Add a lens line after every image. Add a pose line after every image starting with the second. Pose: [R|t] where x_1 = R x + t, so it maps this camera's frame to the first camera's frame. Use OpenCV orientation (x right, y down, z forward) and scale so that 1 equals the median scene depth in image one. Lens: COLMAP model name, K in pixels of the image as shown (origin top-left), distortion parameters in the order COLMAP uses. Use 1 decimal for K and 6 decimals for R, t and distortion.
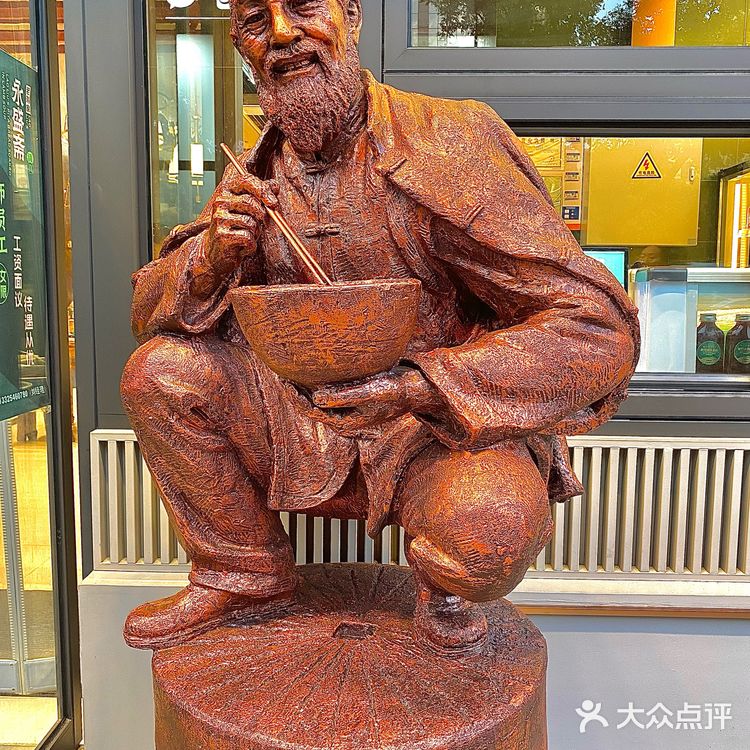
lens RADIAL K [[764.0, 0, 375.4], [0, 764.0, 374.0], [0, 0, 1]] dist [0.002403, 0.000000]
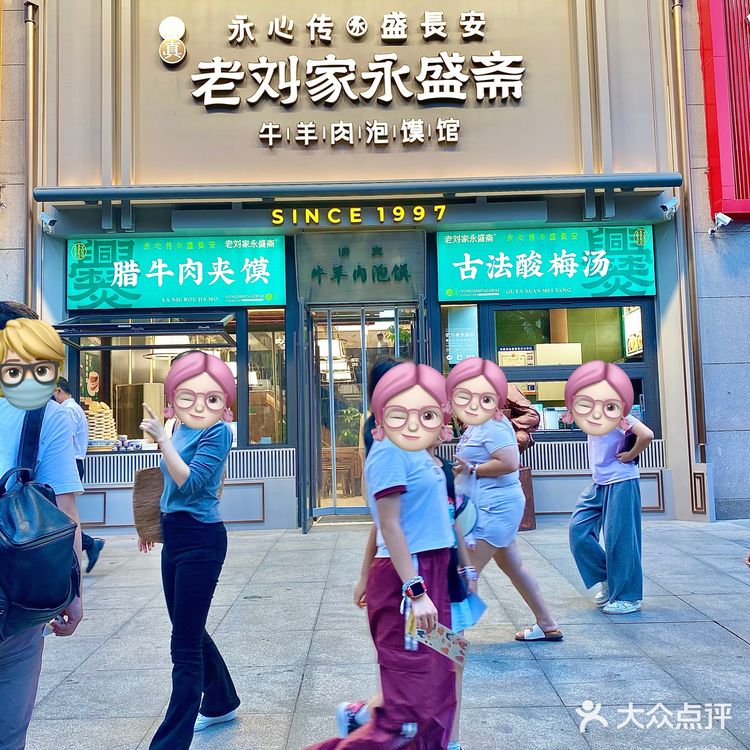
lens RADIAL K [[764.0, 0, 374.6], [0, 764.0, 375.7], [0, 0, 1]] dist [0.002403, 0.000000]
pose [[0.998575, -0.025338, 0.046968, -1.670850], [0.033910, 0.980845, -0.191814, 0.977147], [-0.041208, 0.193133, 0.980307, -6.594934]]
